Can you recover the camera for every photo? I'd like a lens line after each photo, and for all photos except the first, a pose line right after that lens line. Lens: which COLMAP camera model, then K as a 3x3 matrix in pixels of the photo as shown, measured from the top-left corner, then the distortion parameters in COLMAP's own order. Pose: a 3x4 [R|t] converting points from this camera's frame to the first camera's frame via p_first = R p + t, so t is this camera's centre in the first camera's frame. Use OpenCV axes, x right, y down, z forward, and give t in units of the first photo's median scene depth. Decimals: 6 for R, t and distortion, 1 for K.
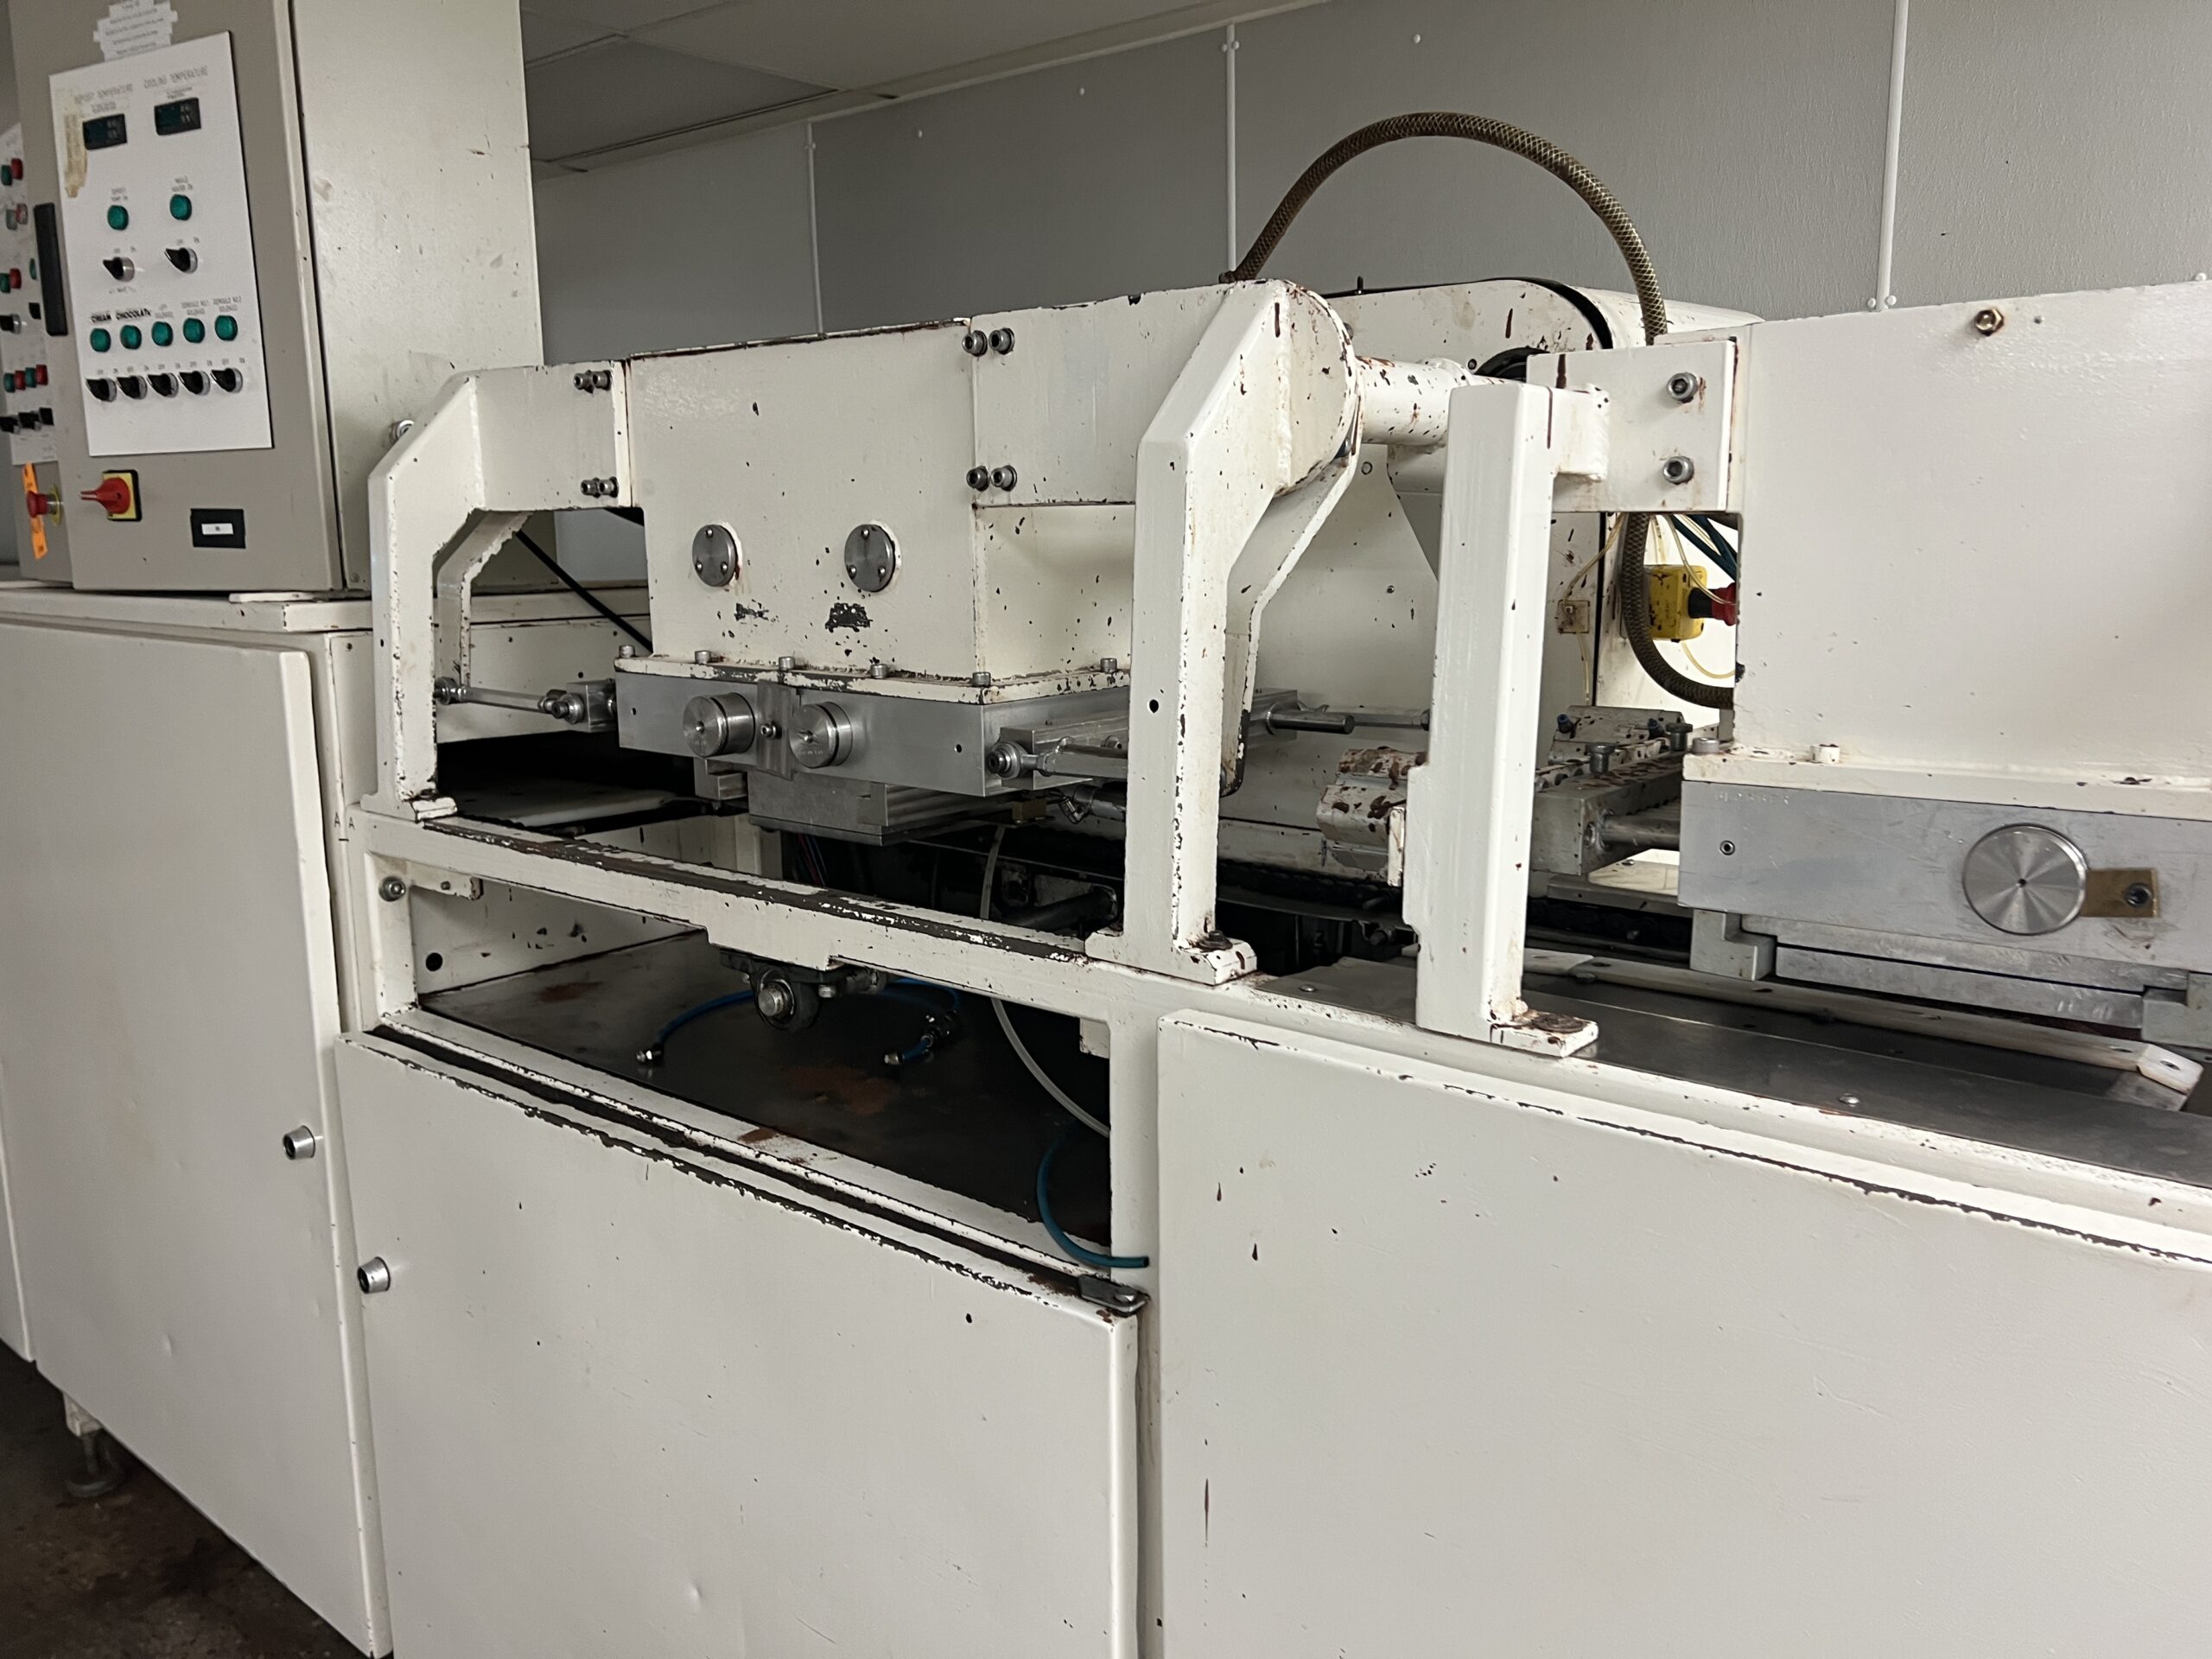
lens RADIAL K [[1629.0, 0, 1124.0], [0, 1629.0, 804.1], [0, 0, 1]] dist [0.008826, -0.007886]
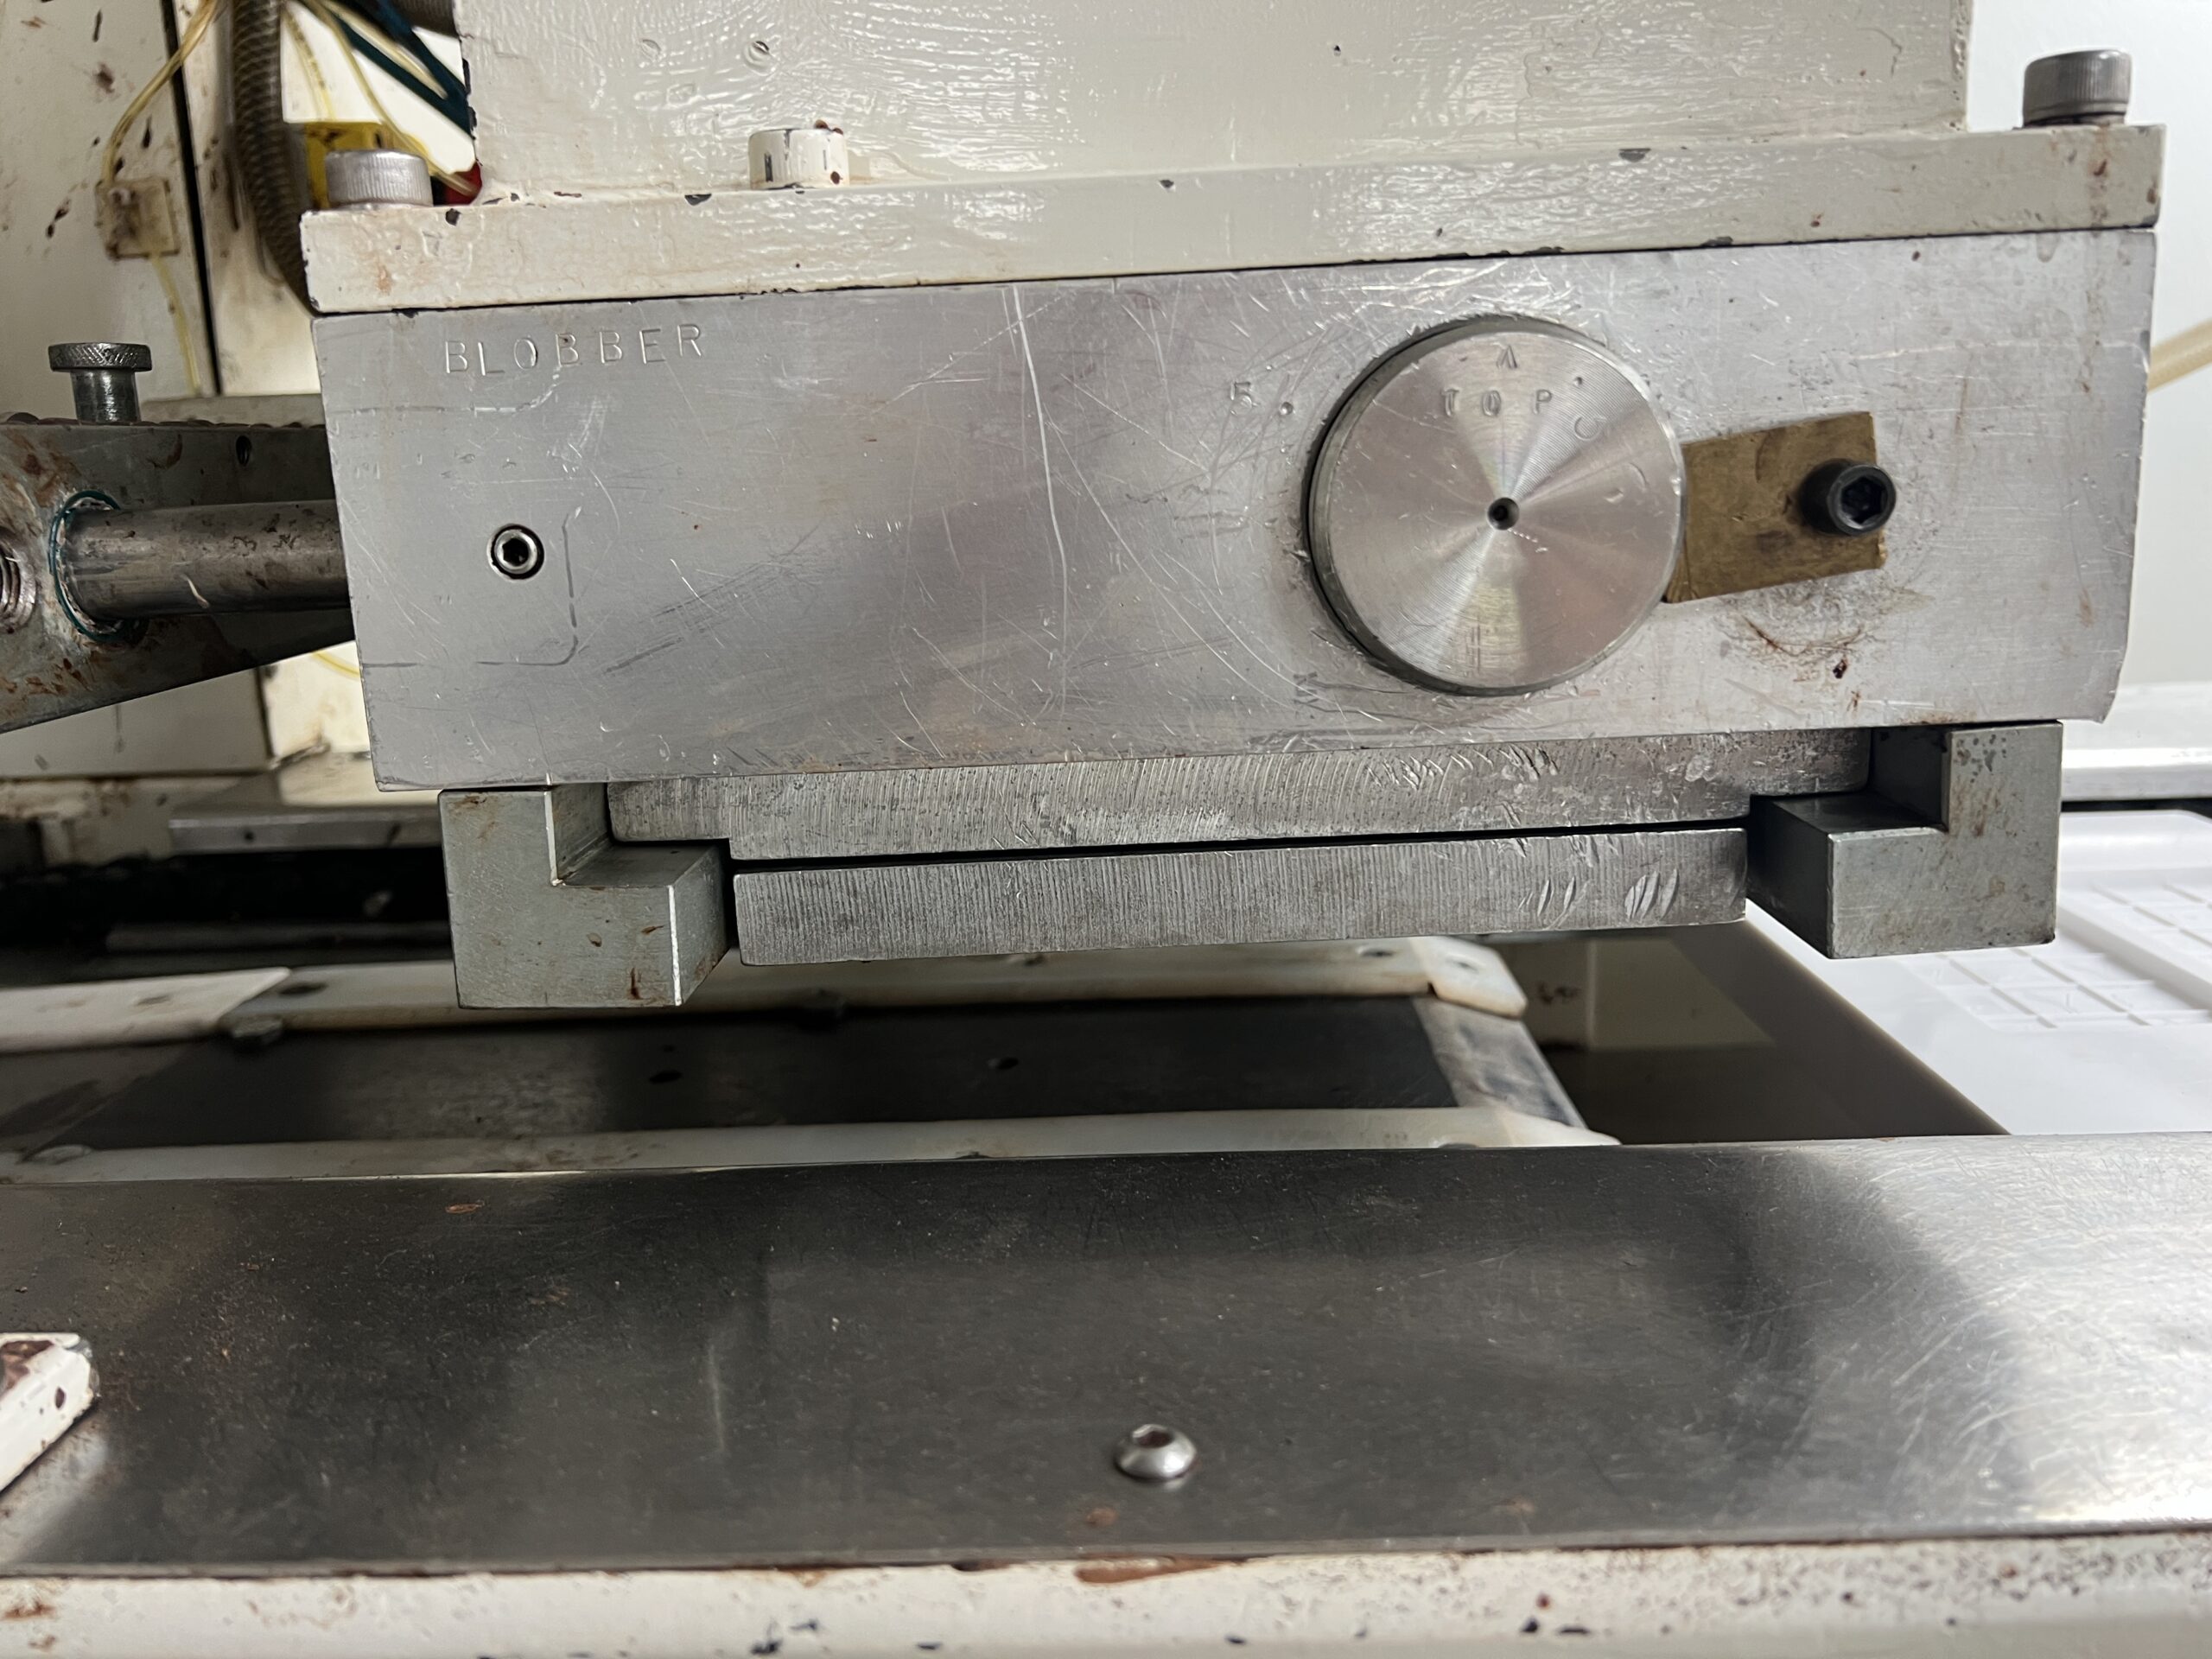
lens RADIAL K [[1683.5, 0, 1101.0], [0, 1683.5, 807.8], [0, 0, 1]] dist [0.006349, -0.014490]
pose [[0.783723, -0.155870, 0.601234, 0.266256], [0.131763, 0.987690, 0.084303, 0.057428], [-0.606973, 0.013151, 0.794613, 0.706570]]
